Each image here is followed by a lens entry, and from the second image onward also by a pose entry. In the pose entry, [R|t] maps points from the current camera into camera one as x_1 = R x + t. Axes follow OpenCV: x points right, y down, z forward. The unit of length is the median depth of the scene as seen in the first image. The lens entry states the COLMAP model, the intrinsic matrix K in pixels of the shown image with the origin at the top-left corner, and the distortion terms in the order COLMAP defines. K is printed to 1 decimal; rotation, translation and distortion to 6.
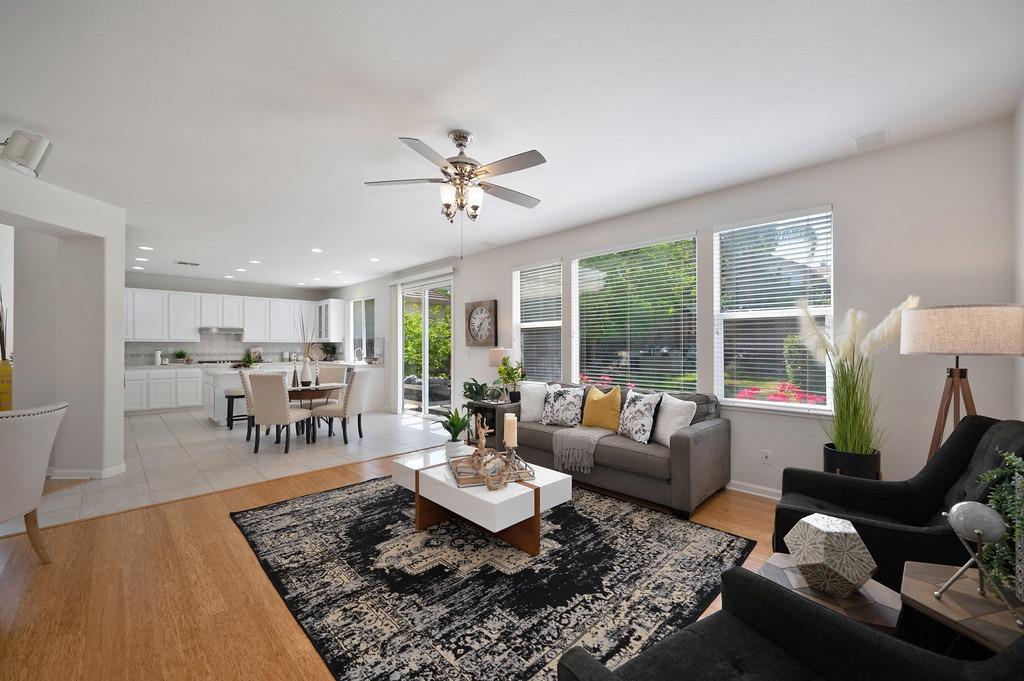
lens RADIAL K [[402.1, 0, 514.9], [0, 402.1, 345.1], [0, 0, 1]] dist [-0.000816, -0.000312]
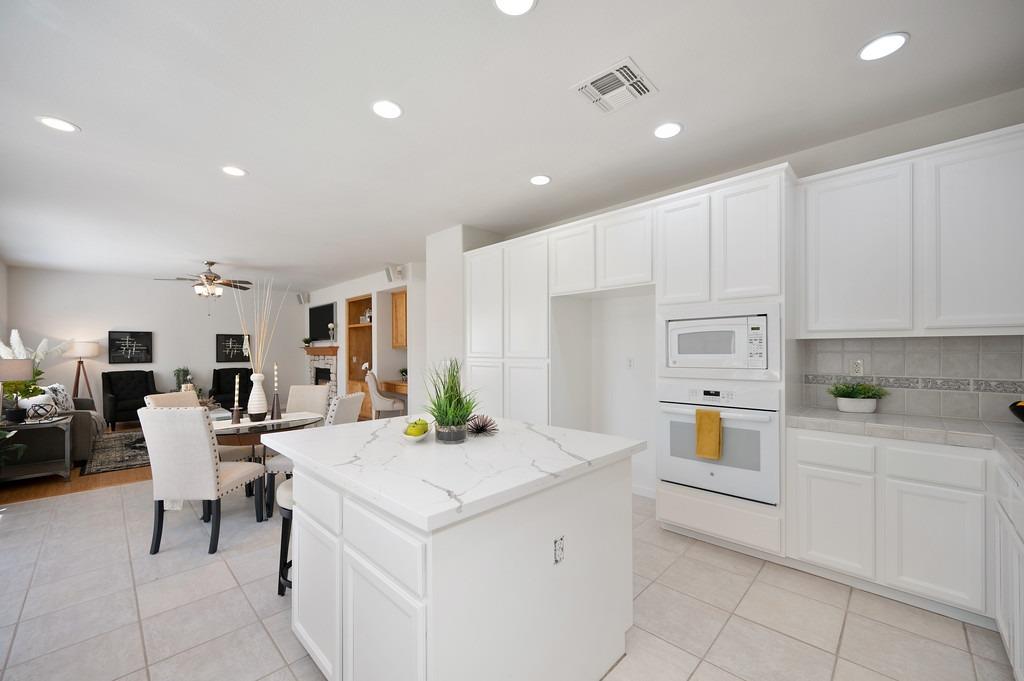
lens RADIAL K [[403.0, 0, 514.0], [0, 403.0, 349.4], [0, 0, 1]] dist [-0.000556, -0.000011]
pose [[-0.999963, 0.003821, -0.007728, -1.651955], [0.003881, 0.999962, -0.007837, 0.003240], [0.007698, -0.007867, -0.999939, 2.952756]]
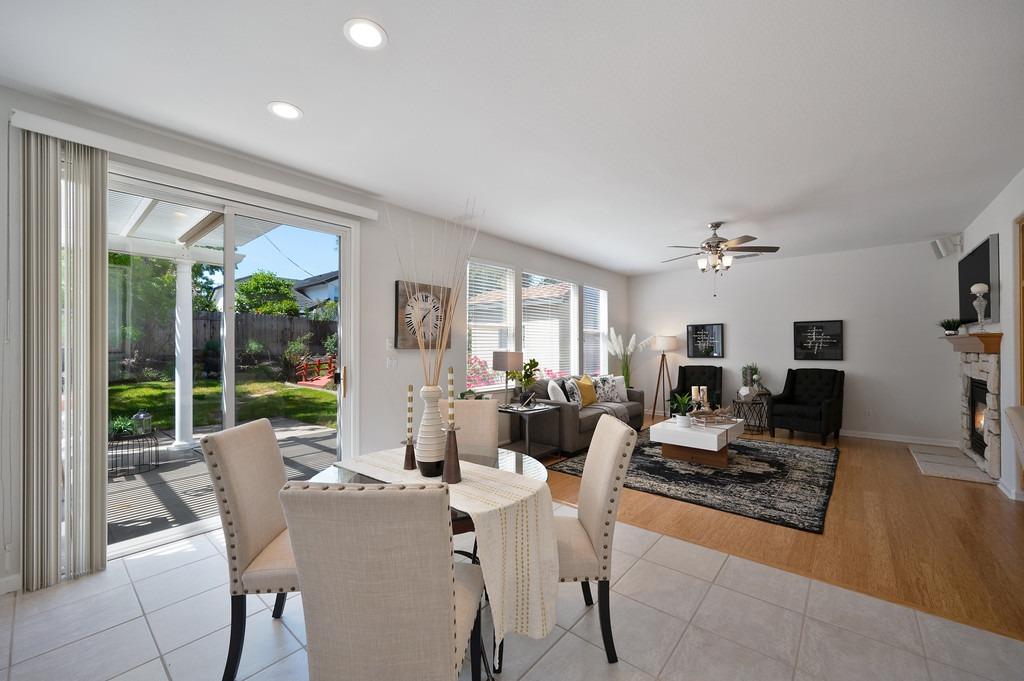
lens RADIAL K [[402.1, 0, 514.9], [0, 402.1, 345.1], [0, 0, 1]] dist [-0.000816, -0.000312]
pose [[-0.083337, 0.006585, 0.996500, -1.559779], [-0.000913, 0.999977, -0.006684, 0.002155], [-0.996521, -0.001467, -0.083329, 1.768531]]
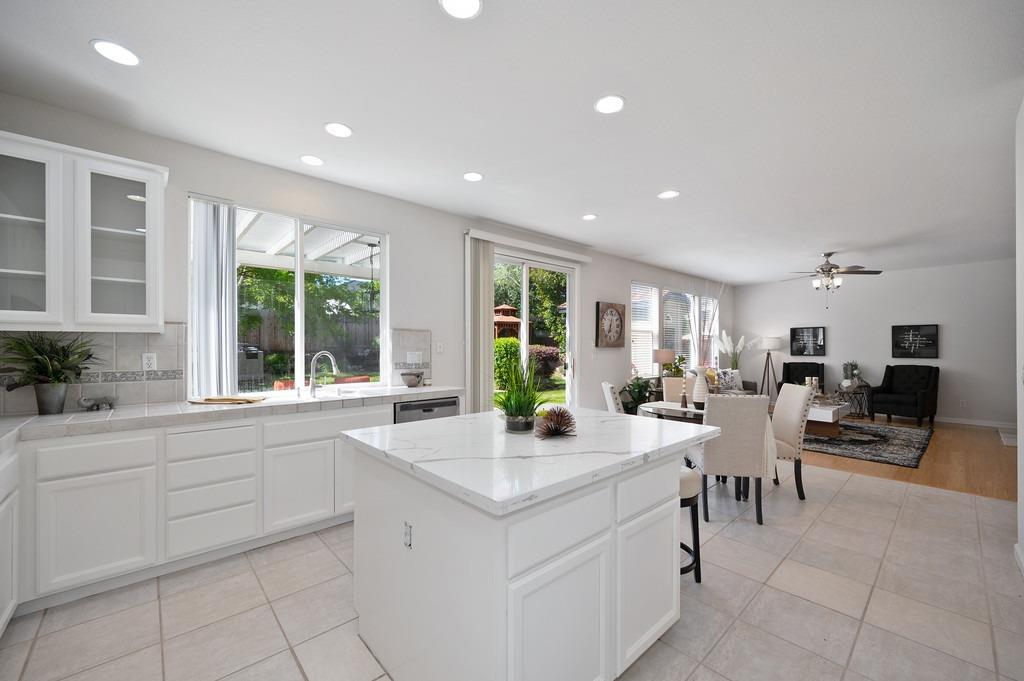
lens RADIAL K [[402.1, 0, 514.9], [0, 402.1, 345.1], [0, 0, 1]] dist [-0.000816, -0.000312]
pose [[0.053061, 0.003035, 0.998587, -2.187322], [-0.004063, 0.999988, -0.002824, 0.002058], [-0.998583, -0.003907, 0.053073, 2.331212]]
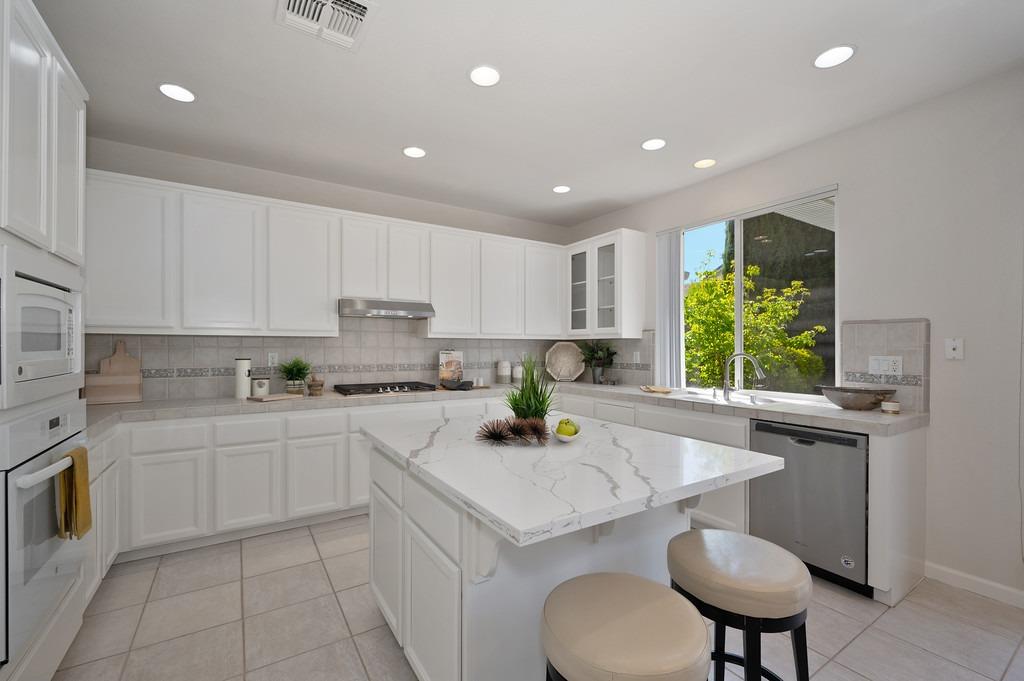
lens RADIAL K [[431.9, 0, 515.1], [0, 431.9, 348.1], [0, 0, 1]] dist [0.000213, -0.000157]
pose [[0.976840, 0.002487, -0.213958, -1.450878], [-0.001274, 0.999982, 0.005803, 0.001117], [0.213969, -0.005396, 0.976826, 1.729068]]
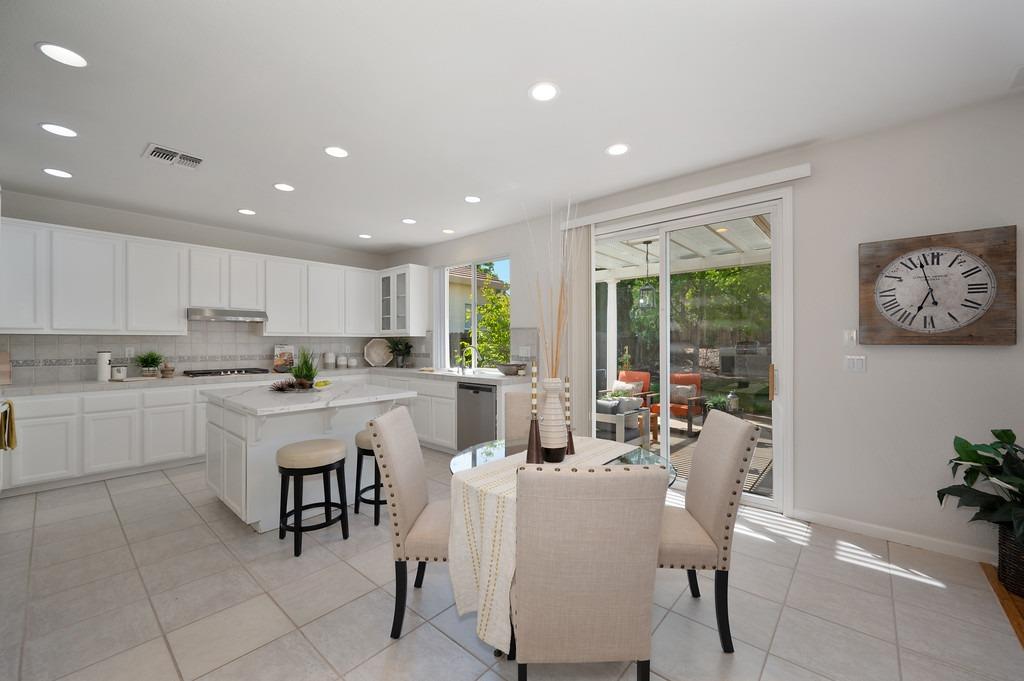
lens RADIAL K [[405.4, 0, 513.3], [0, 405.4, 339.8], [0, 0, 1]] dist [-0.001211, 0.000006]
pose [[0.998065, -0.000308, 0.062174, -1.057542], [0.000434, 0.999998, -0.002010, -0.002157], [-0.062173, 0.002033, 0.998063, 1.197761]]
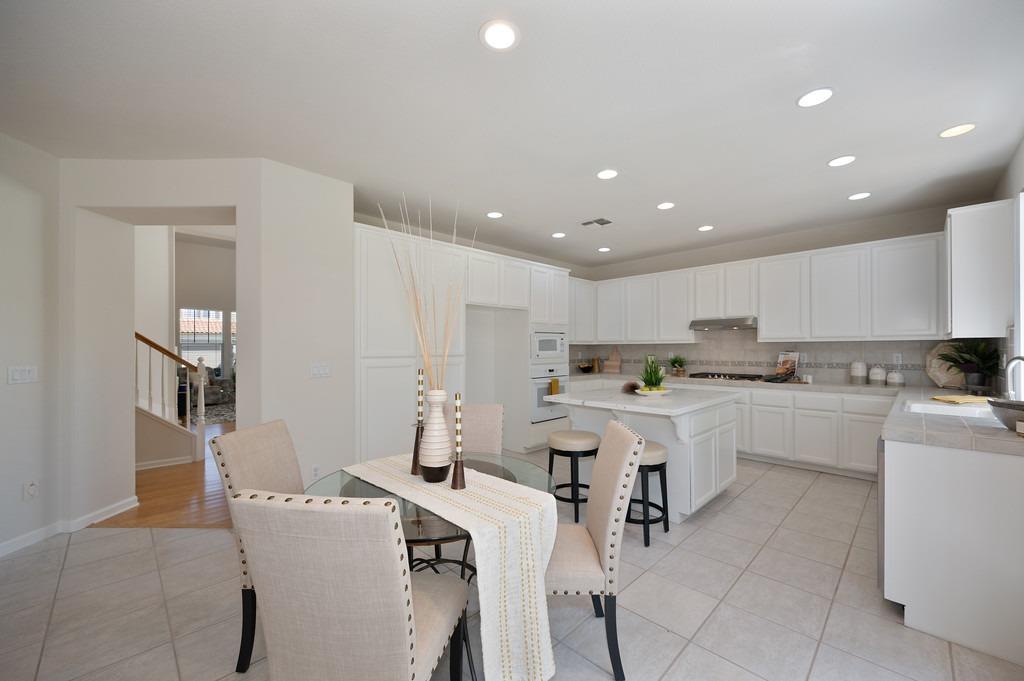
lens RADIAL K [[407.6, 0, 512.1], [0, 407.6, 347.6], [0, 0, 1]] dist [0.000481, -0.000032]
pose [[-0.006353, -0.002937, -0.999976, -0.355145], [0.006389, 0.999975, -0.002978, -0.001760], [0.999959, -0.006408, -0.006334, 1.948822]]
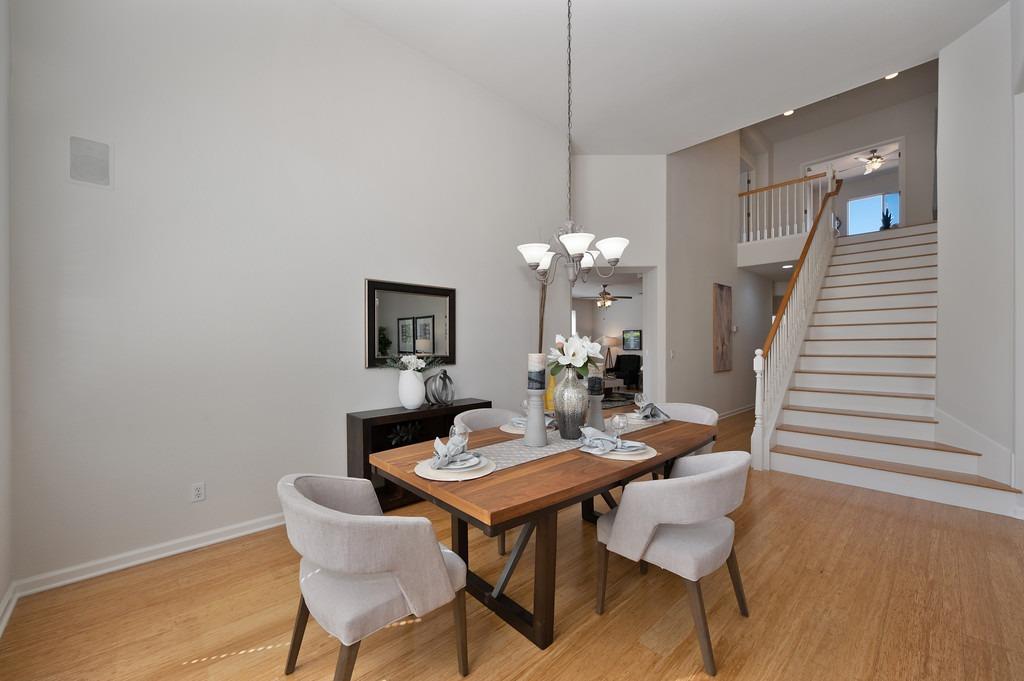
lens RADIAL K [[402.1, 0, 514.9], [0, 402.1, 345.1], [0, 0, 1]] dist [-0.000816, -0.000312]
pose [[0.034212, -0.000390, 0.999415, -3.310481], [-0.000848, 1.000000, 0.000420, 0.007276], [-0.999414, -0.000861, 0.034211, 1.490507]]
